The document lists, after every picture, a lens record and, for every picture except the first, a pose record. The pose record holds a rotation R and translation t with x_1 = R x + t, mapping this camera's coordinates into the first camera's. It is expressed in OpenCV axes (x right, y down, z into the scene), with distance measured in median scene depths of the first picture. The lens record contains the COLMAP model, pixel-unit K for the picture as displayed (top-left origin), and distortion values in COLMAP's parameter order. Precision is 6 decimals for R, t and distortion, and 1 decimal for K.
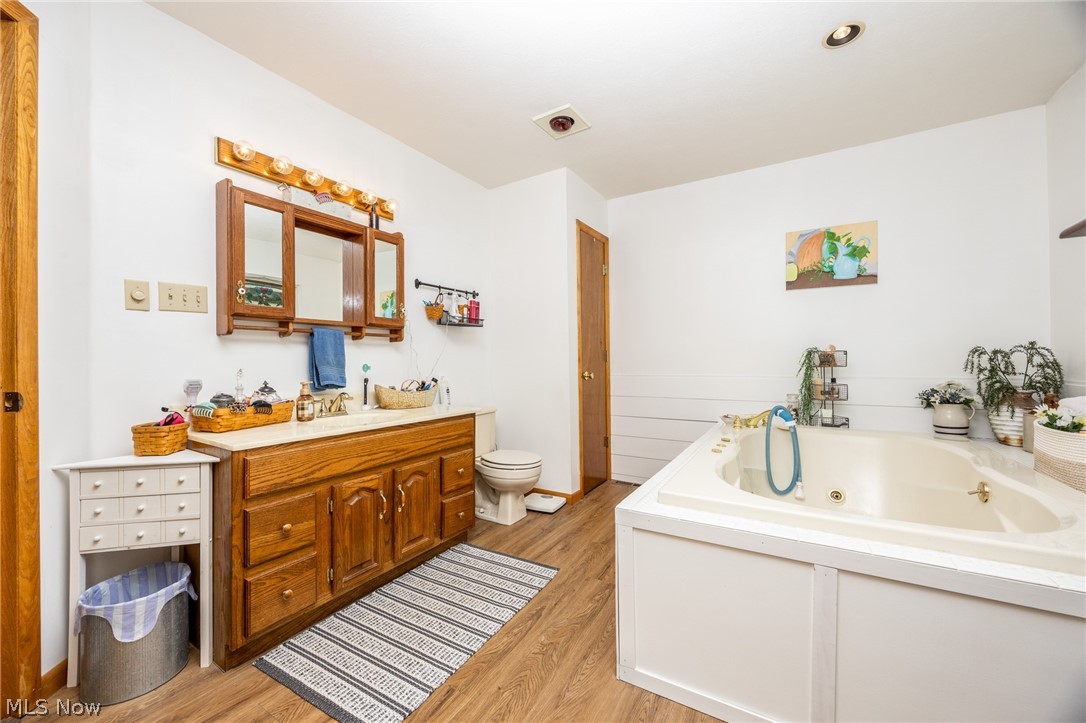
lens RADIAL K [[416.6, 0, 544.0], [0, 416.6, 356.5], [0, 0, 1]] dist [-0.002063, -0.000155]
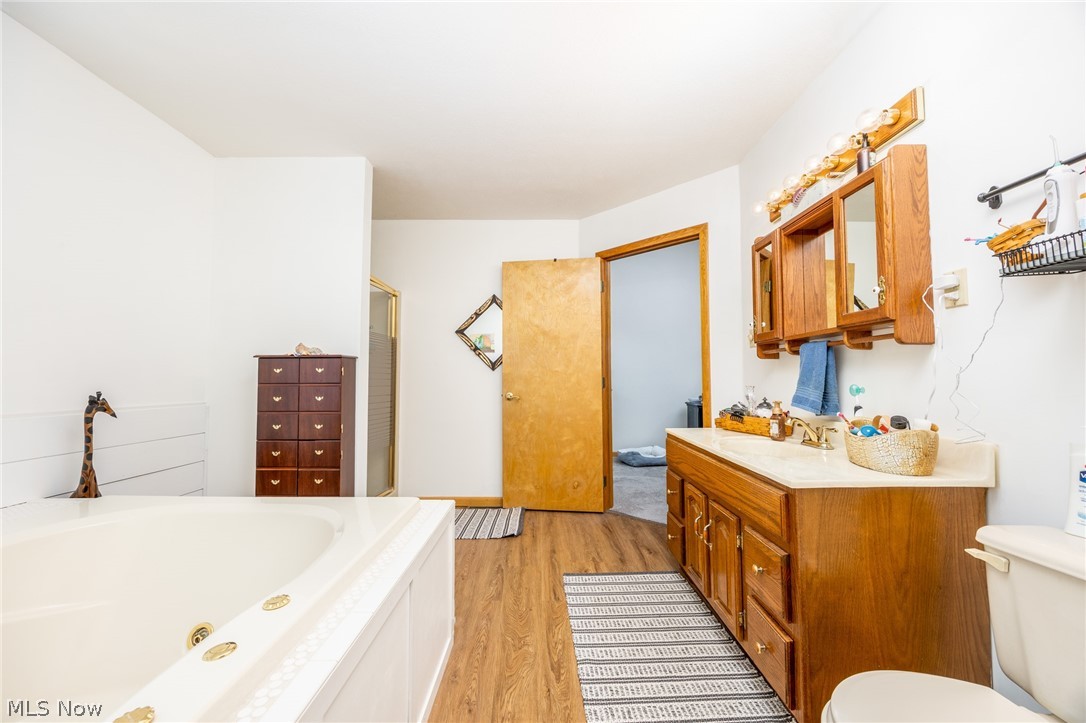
lens RADIAL K [[416.6, 0, 538.5], [0, 416.6, 367.2], [0, 0, 1]] dist [-0.002063, -0.000155]
pose [[-0.858379, -0.010558, -0.512908, 0.351156], [0.010701, 0.999202, -0.038476, 0.011120], [0.512905, -0.038516, -0.857581, 1.303112]]
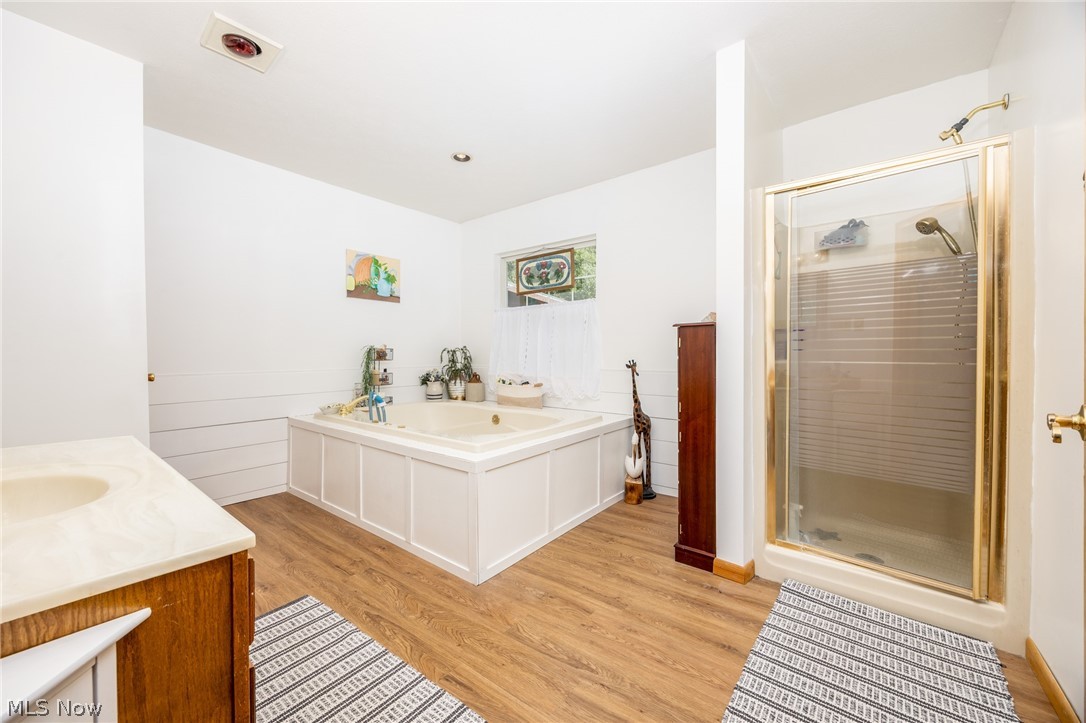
lens RADIAL K [[416.6, 0, 541.1], [0, 416.6, 361.0], [0, 0, 1]] dist [-0.002063, -0.000155]
pose [[0.128217, -0.011974, 0.991674, -0.678590], [-0.003667, 0.999915, 0.012548, 0.009021], [-0.991739, -0.005246, 0.128163, 0.367617]]
